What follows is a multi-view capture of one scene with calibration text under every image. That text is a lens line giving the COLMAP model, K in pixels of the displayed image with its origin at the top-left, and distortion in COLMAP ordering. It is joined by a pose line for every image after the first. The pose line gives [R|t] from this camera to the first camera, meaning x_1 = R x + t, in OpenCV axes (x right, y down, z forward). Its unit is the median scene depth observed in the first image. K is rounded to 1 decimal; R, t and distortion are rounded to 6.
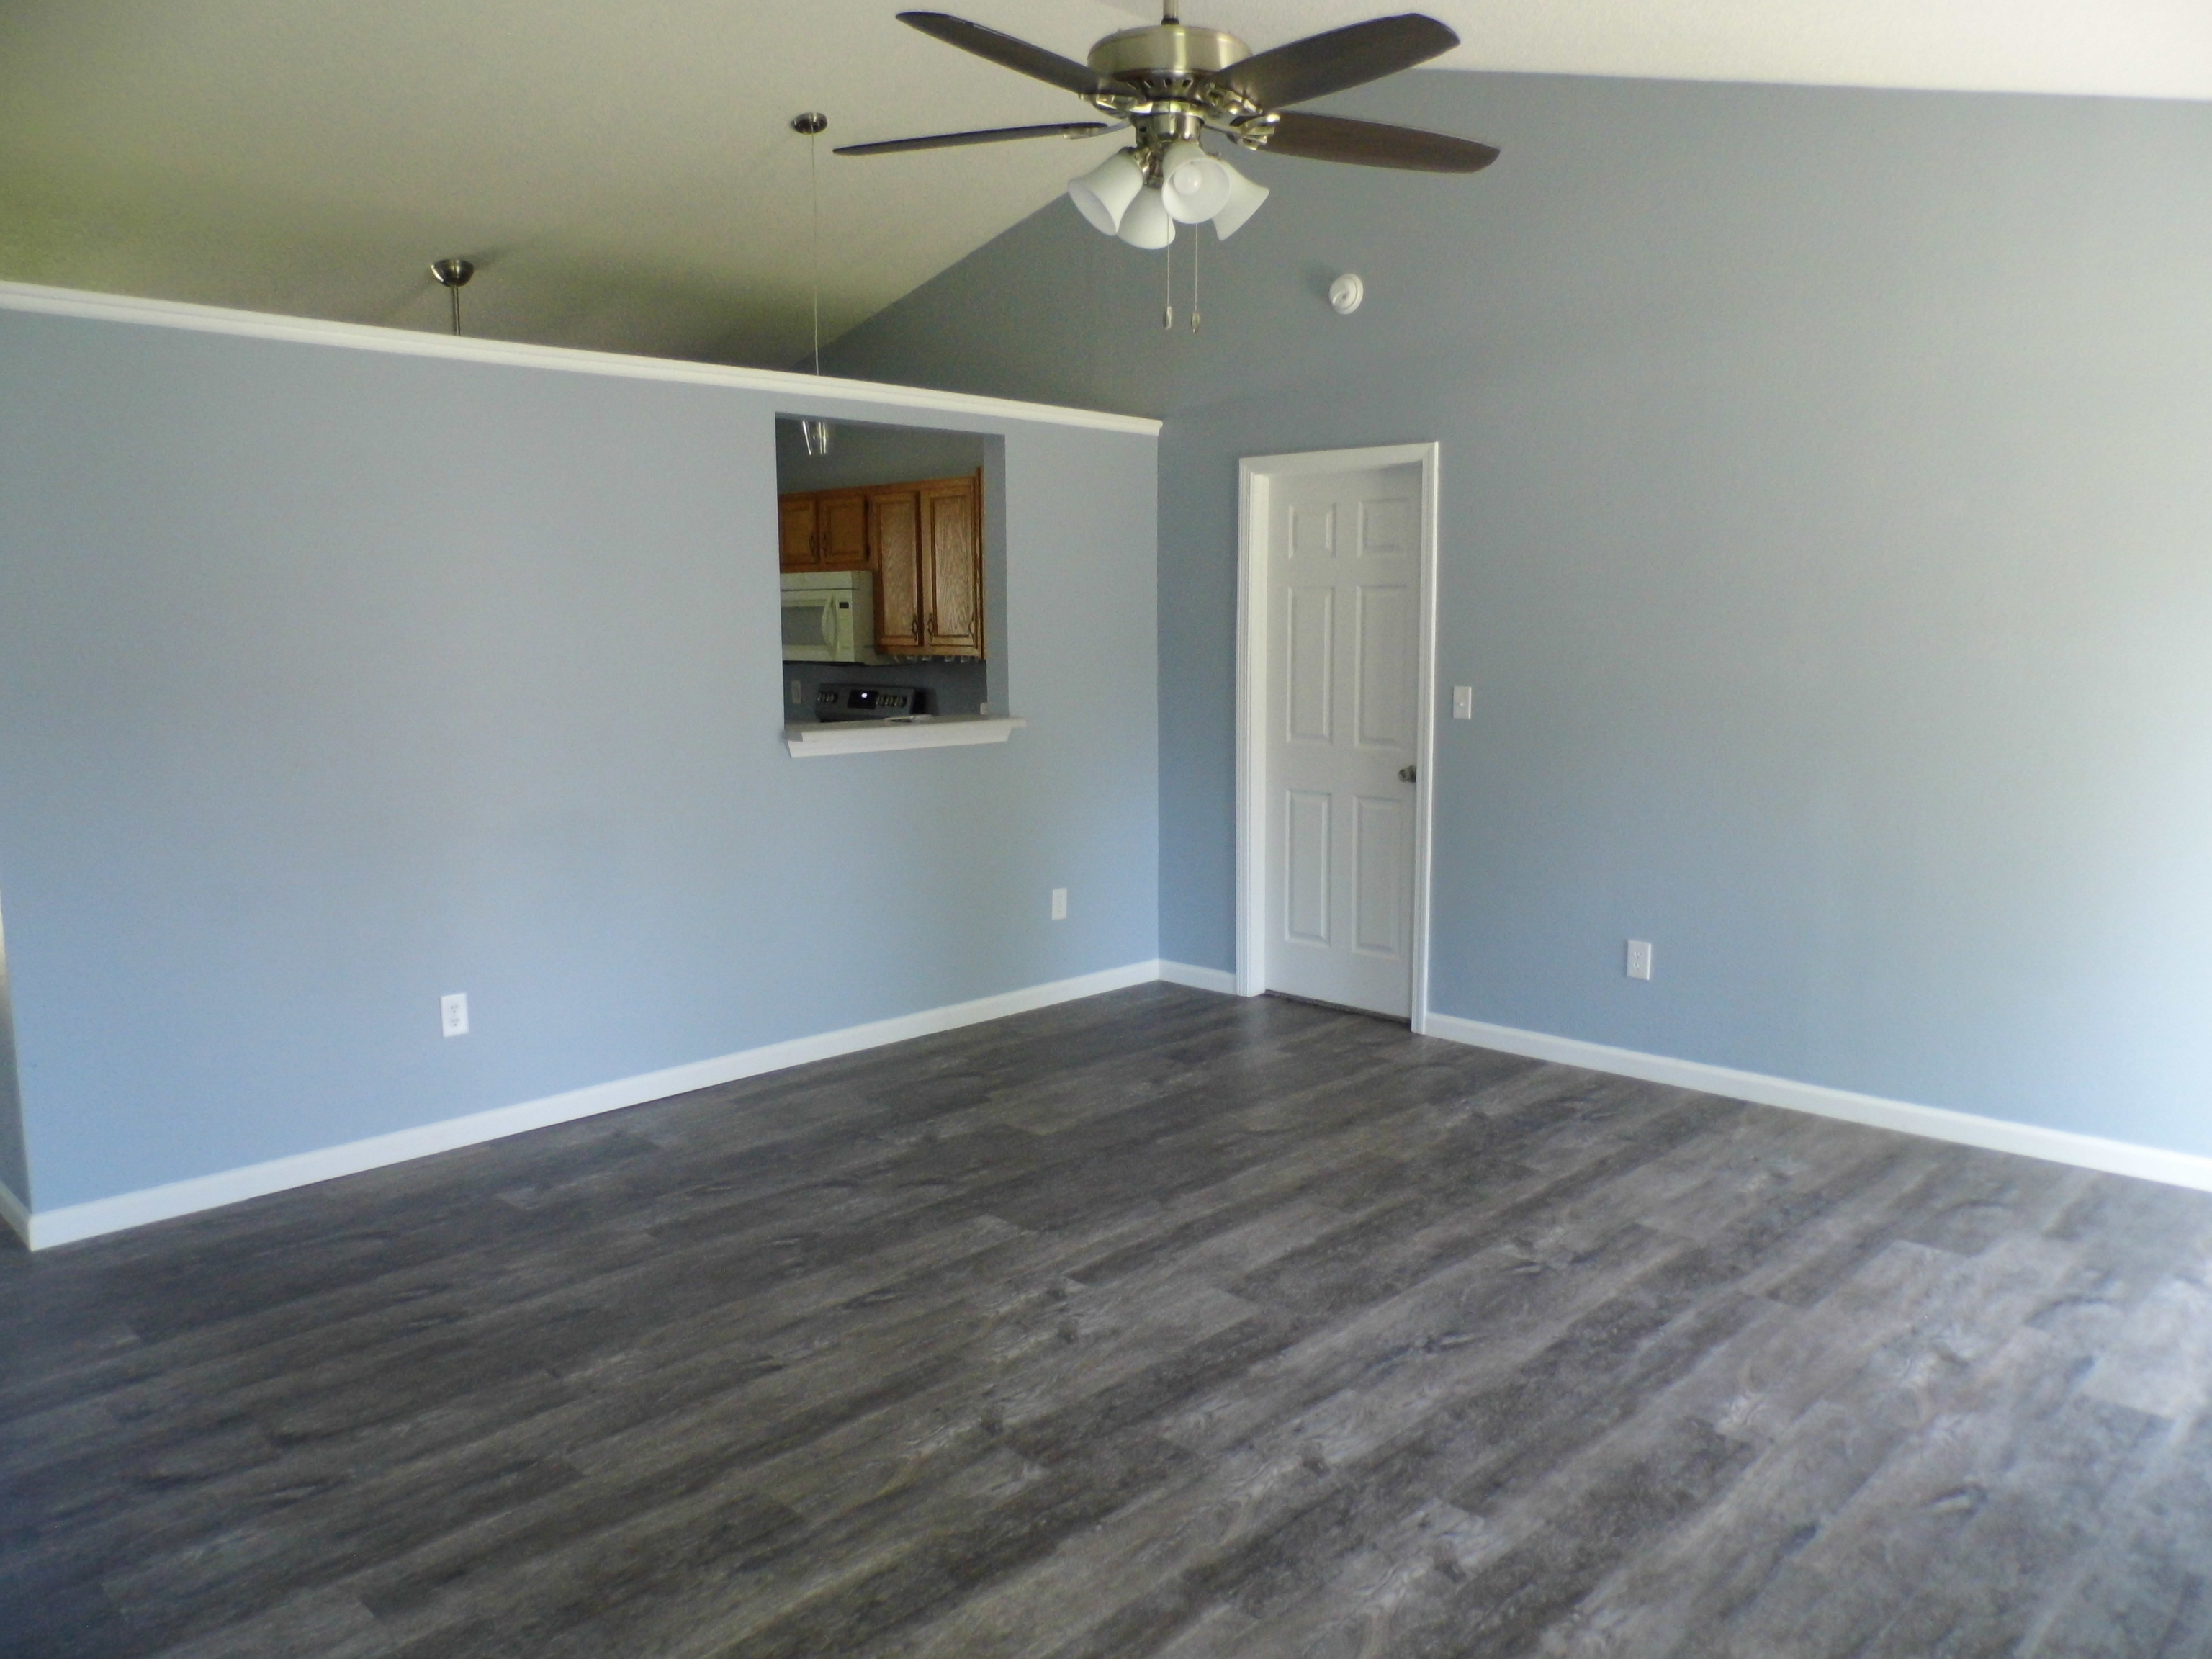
lens RADIAL K [[1635.5, 0, 1121.7], [0, 1635.5, 828.5], [0, 0, 1]] dist [-0.004328, -0.002317]
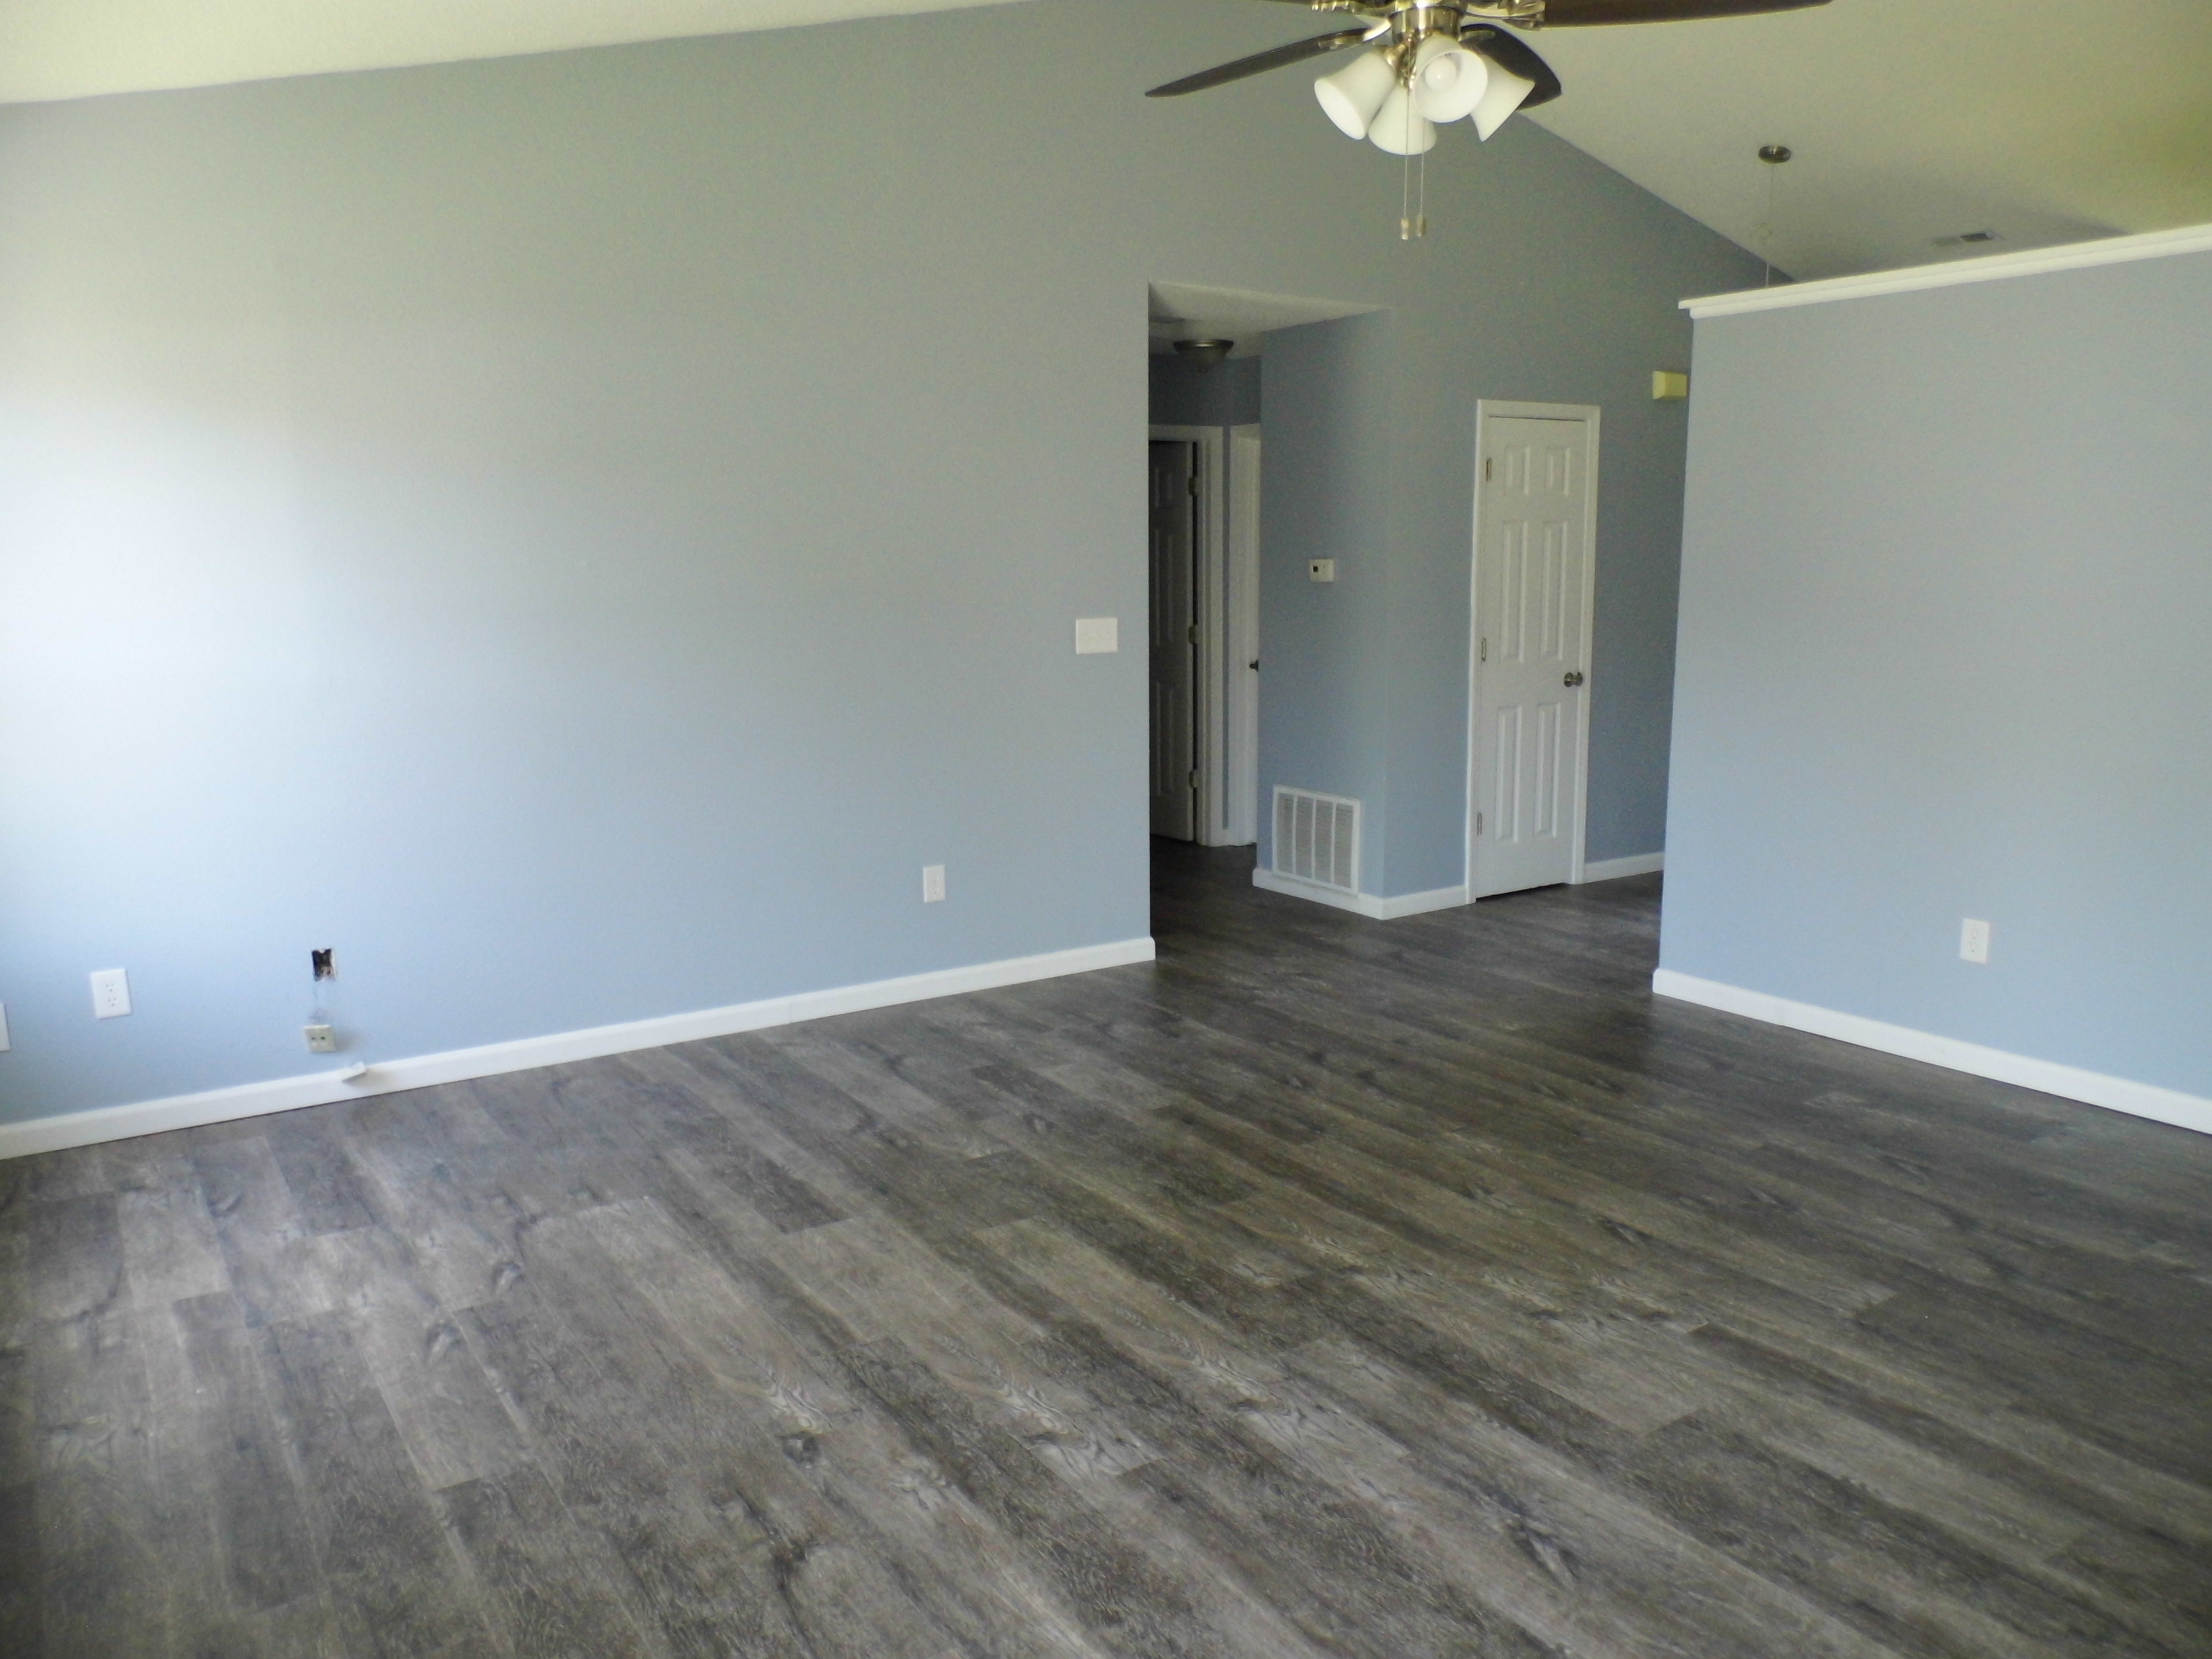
lens RADIAL K [[1635.5, 0, 1121.7], [0, 1635.5, 828.5], [0, 0, 1]] dist [-0.004328, -0.002317]
pose [[-0.209028, 0.168234, -0.963330, 0.813494], [-0.117346, 0.973658, 0.195500, -0.107651], [0.970844, 0.153908, -0.183780, 0.832296]]
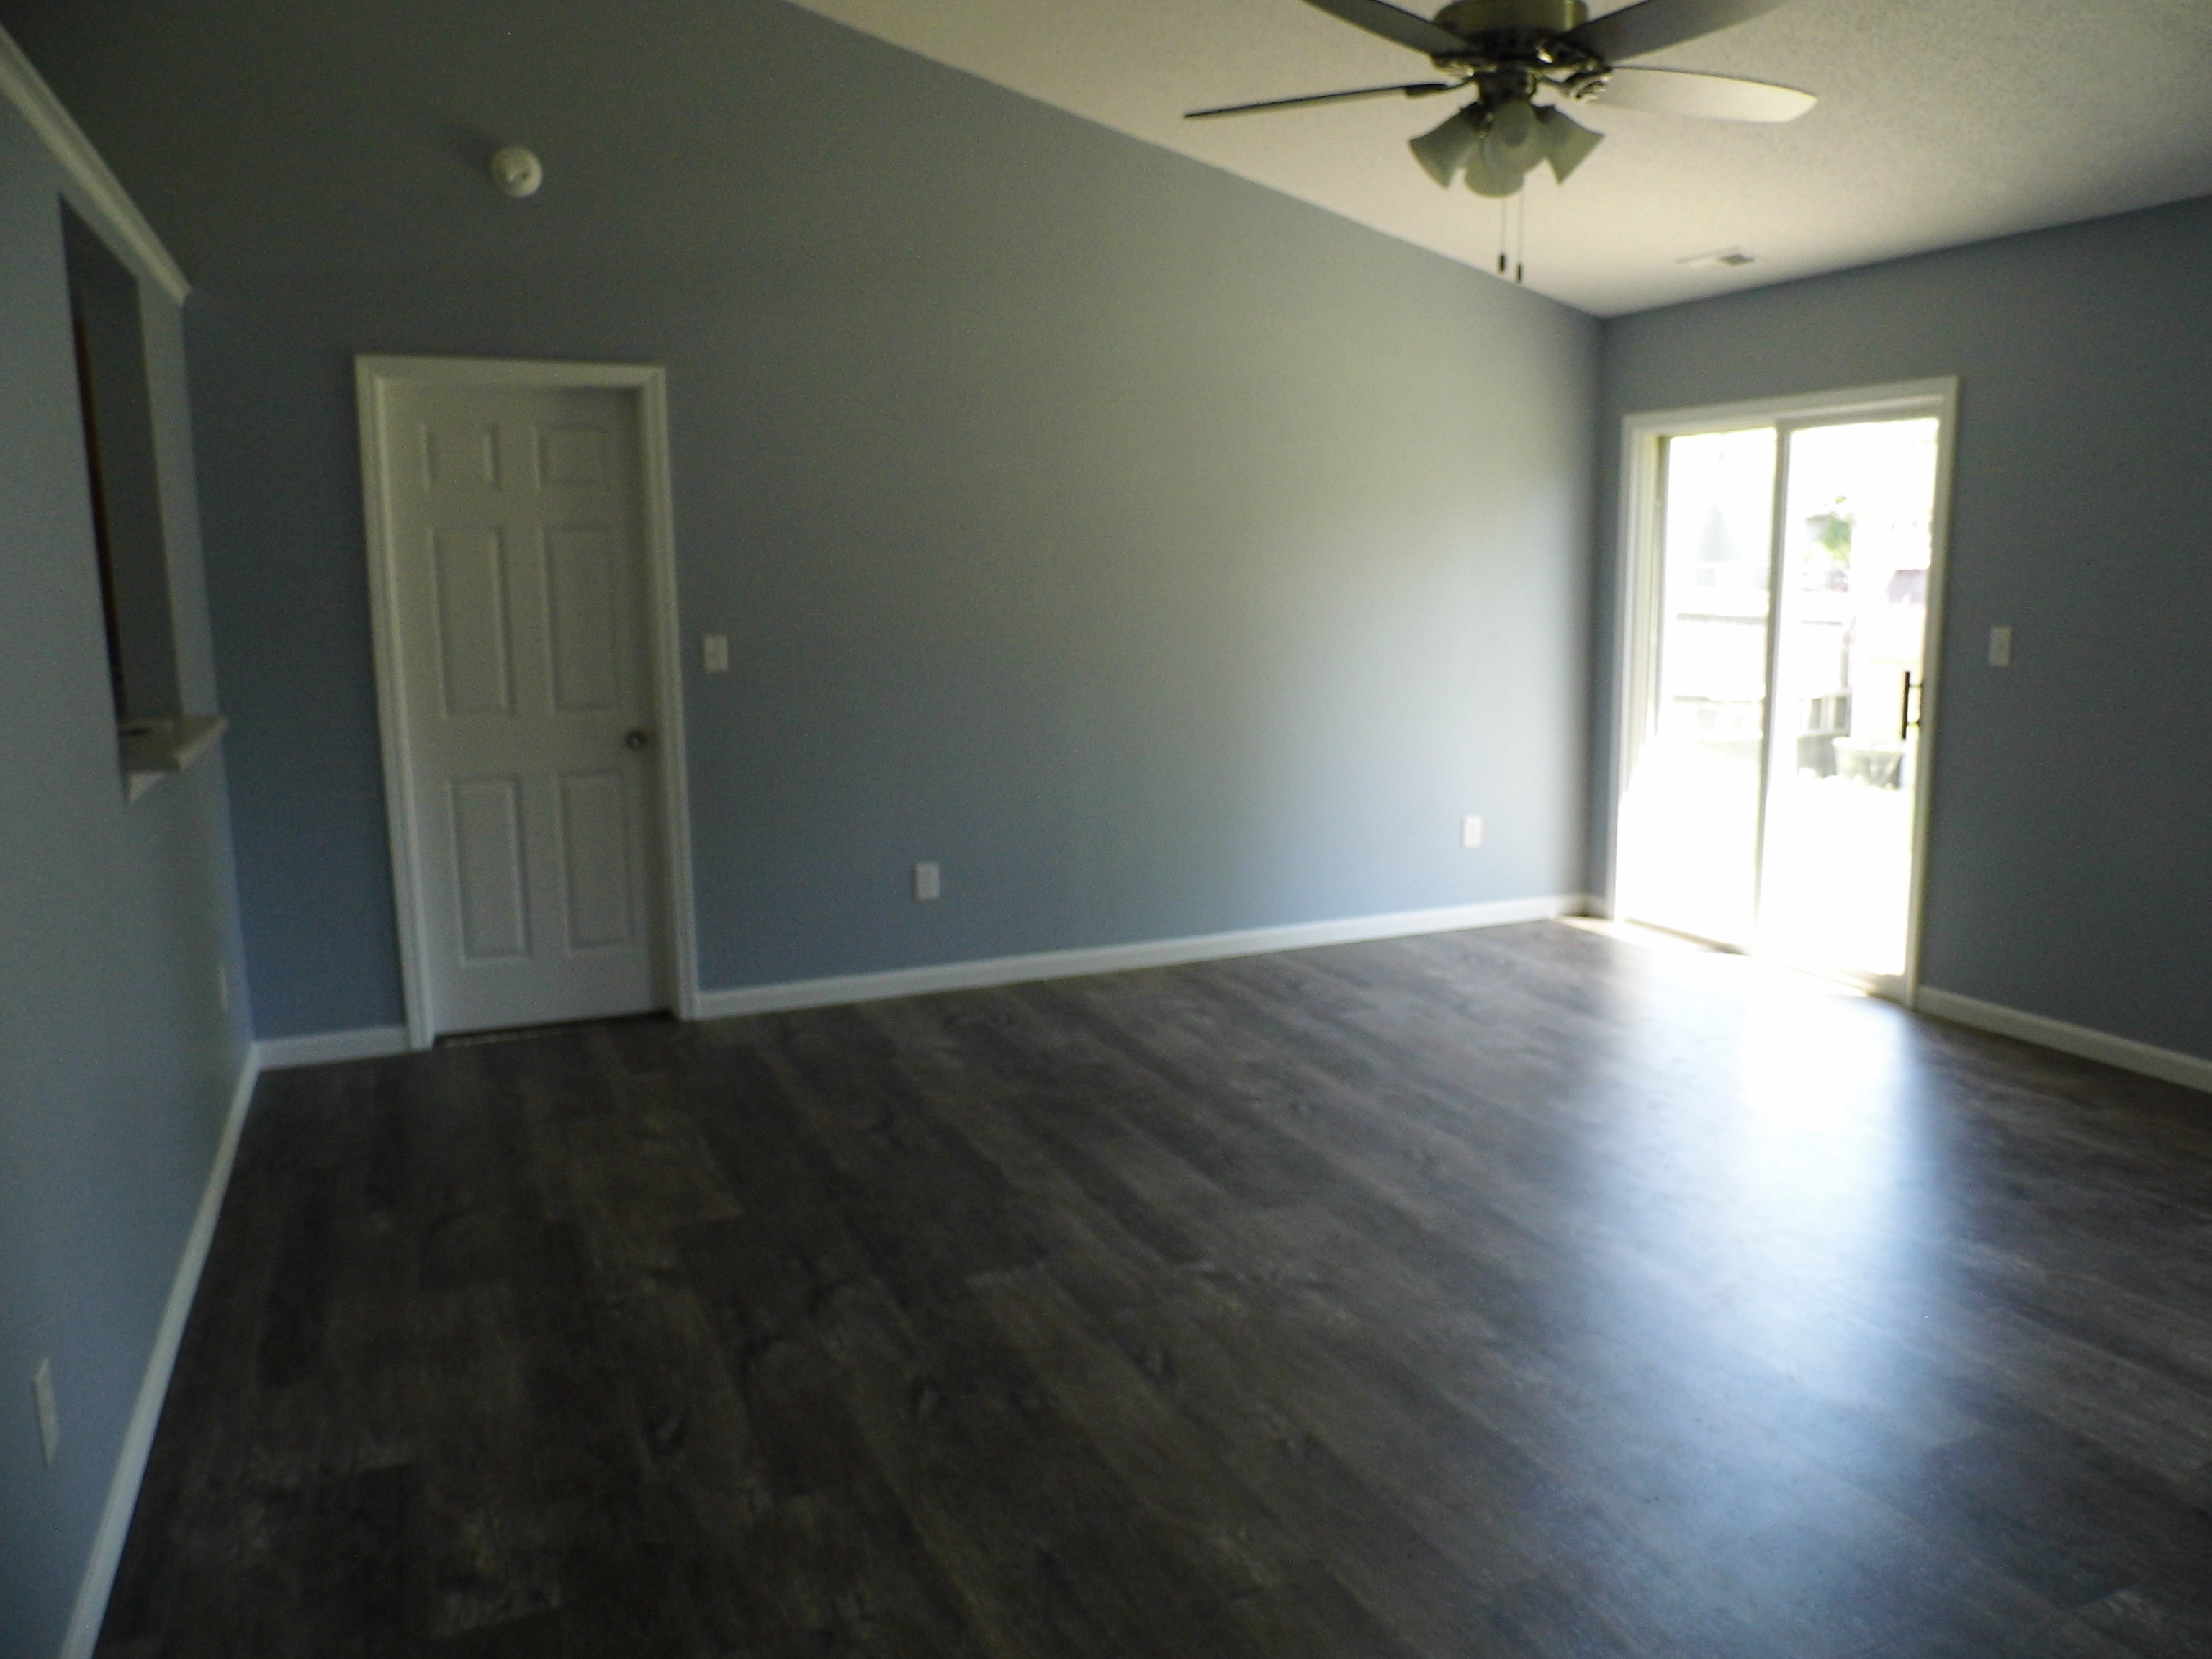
lens RADIAL K [[1635.5, 0, 1121.7], [0, 1635.5, 828.5], [0, 0, 1]] dist [-0.004328, -0.002317]
pose [[0.380643, -0.148747, 0.912680, -0.863958], [0.129747, 0.985805, 0.106553, -0.073039], [-0.915575, 0.077859, 0.394539, 0.653237]]
